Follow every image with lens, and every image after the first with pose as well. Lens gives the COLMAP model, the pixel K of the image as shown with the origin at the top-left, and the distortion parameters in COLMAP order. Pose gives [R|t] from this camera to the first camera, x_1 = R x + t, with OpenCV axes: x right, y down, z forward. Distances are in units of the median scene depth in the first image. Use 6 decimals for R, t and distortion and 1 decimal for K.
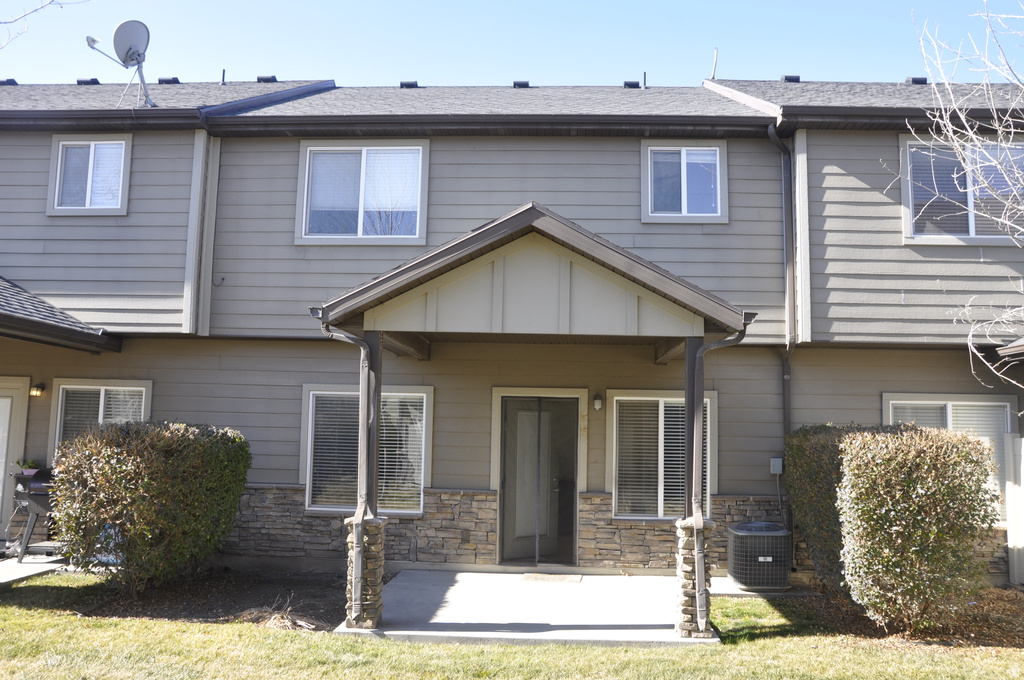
lens RADIAL K [[839.0, 0, 512.0], [0, 839.0, 340.0], [0, 0, 1]] dist [-0.136620, 0.143320]
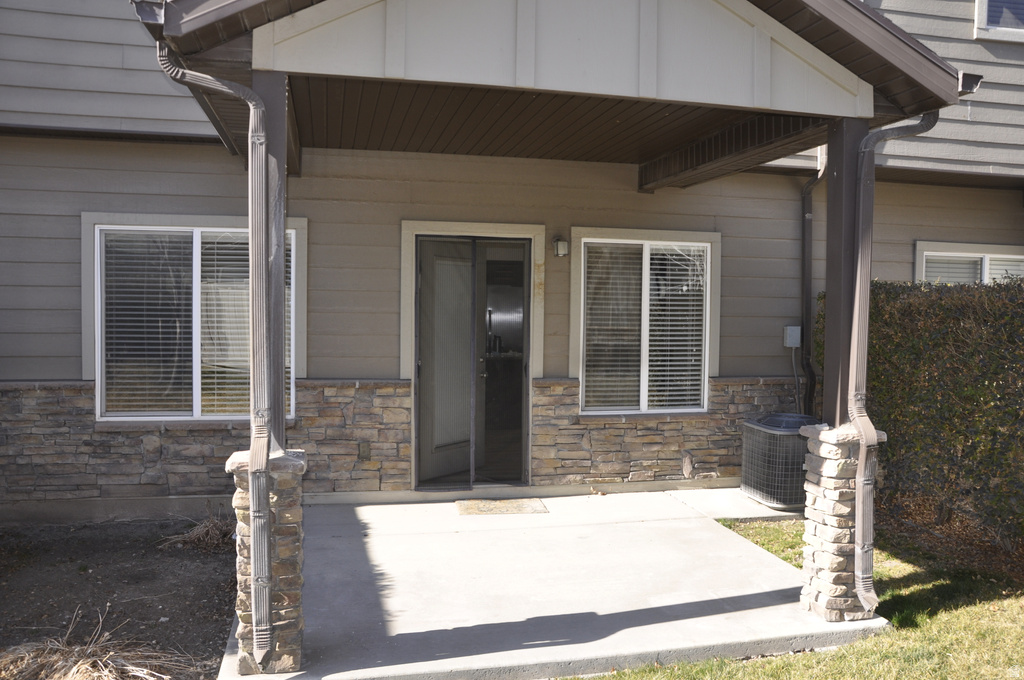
lens RADIAL K [[839.0, 0, 512.0], [0, 839.0, 340.0], [0, 0, 1]] dist [-0.136620, 0.143320]
pose [[0.960736, -0.018826, 0.276824, -0.124348], [-0.023579, 0.988547, 0.149058, 0.050767], [-0.276459, -0.149733, 0.949289, 0.365489]]
